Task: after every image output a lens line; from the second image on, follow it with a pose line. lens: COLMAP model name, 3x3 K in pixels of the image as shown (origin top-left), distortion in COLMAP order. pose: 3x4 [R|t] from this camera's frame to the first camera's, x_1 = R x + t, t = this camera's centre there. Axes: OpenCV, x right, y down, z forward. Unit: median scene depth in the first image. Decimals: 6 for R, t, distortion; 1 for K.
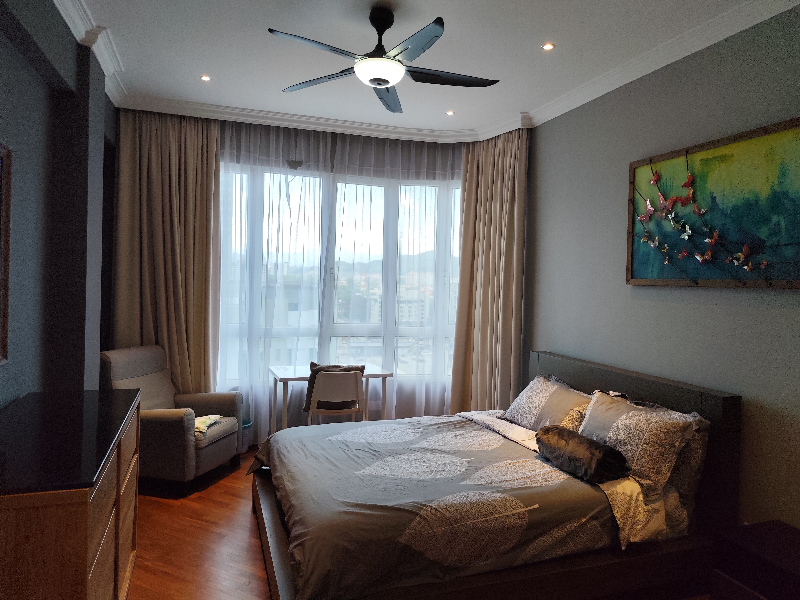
lens RADIAL K [[545.0, 0, 399.9], [0, 545.0, 296.9], [0, 0, 1]] dist [0.013704, -0.020371]
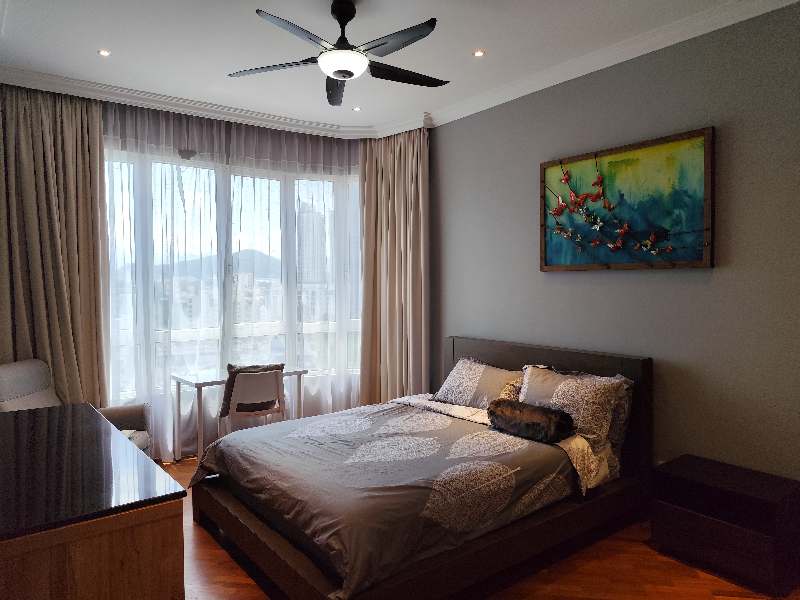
lens RADIAL K [[545.0, 0, 402.0], [0, 545.0, 303.7], [0, 0, 1]] dist [0.013704, -0.020371]
pose [[0.952748, -0.046031, 0.300255, -0.218747], [0.041191, 0.998899, 0.022434, 0.008225], [-0.300957, -0.009006, 0.953595, 0.005902]]
